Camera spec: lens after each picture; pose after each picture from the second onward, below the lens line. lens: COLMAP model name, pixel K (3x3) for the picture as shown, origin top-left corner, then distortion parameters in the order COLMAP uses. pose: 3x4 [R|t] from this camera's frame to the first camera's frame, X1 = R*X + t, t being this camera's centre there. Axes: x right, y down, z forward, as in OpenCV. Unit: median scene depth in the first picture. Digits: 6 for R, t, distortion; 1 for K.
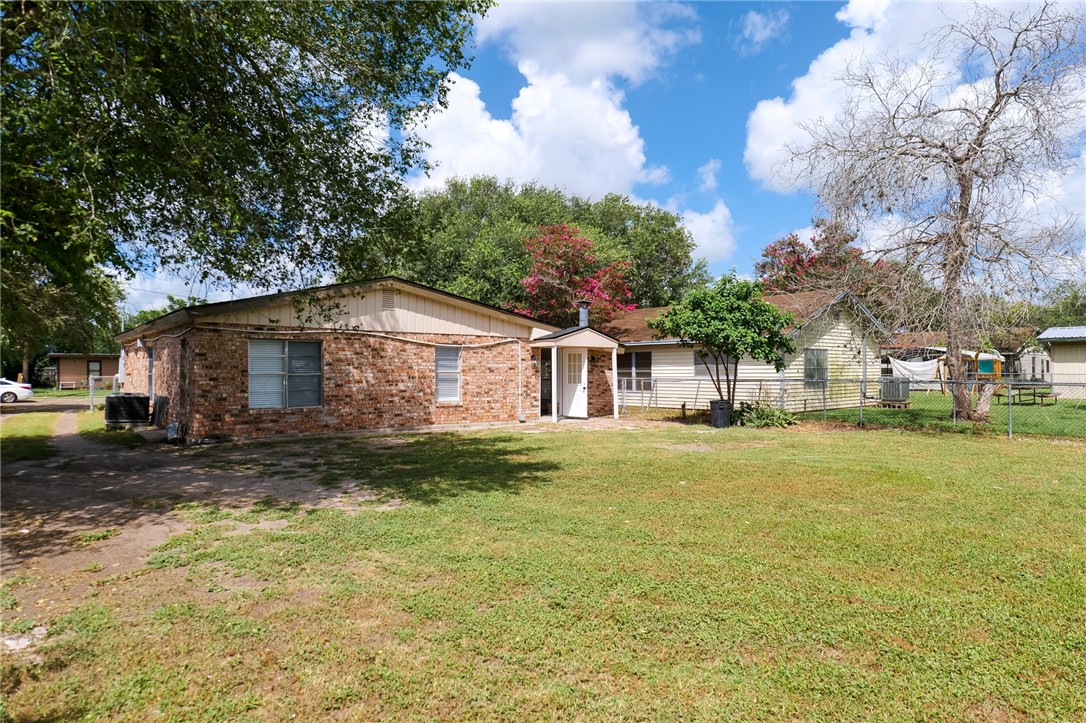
lens RADIAL K [[640.5, 0, 544.1], [0, 640.5, 366.1], [0, 0, 1]] dist [-0.032426, 0.013913]
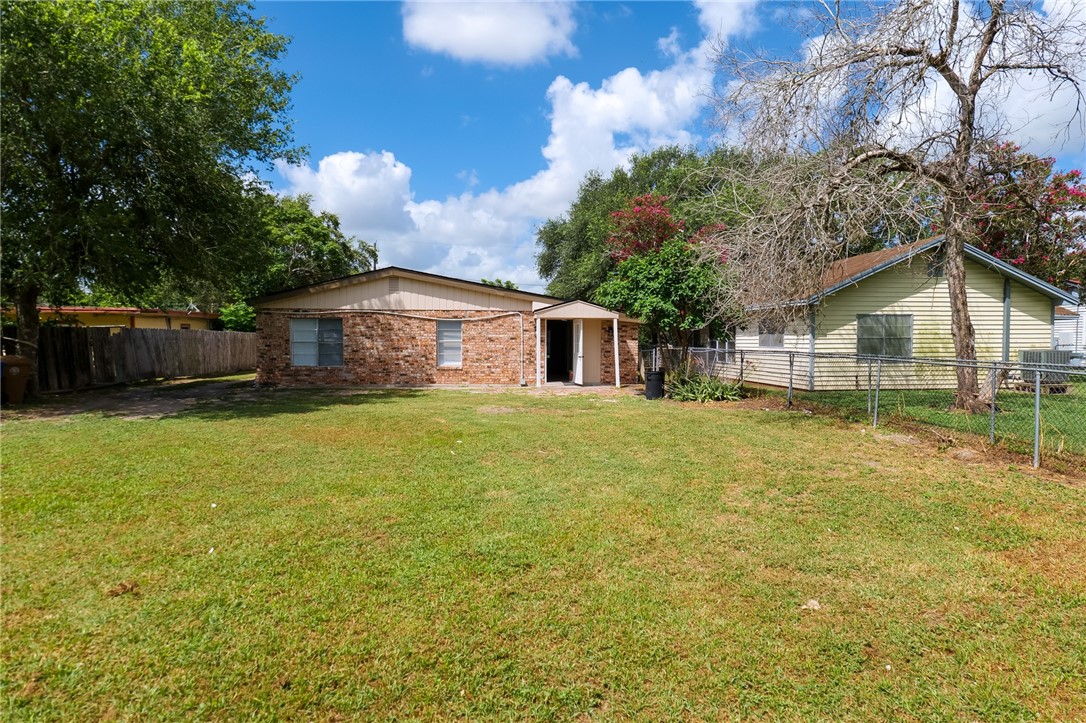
lens RADIAL K [[640.5, 0, 536.3], [0, 640.5, 359.0], [0, 0, 1]] dist [-0.032426, 0.013913]
pose [[0.817408, 0.019607, -0.575726, 0.709939], [0.002496, 0.999291, 0.037575, -0.002554], [0.576054, -0.032151, 0.816779, 0.105889]]
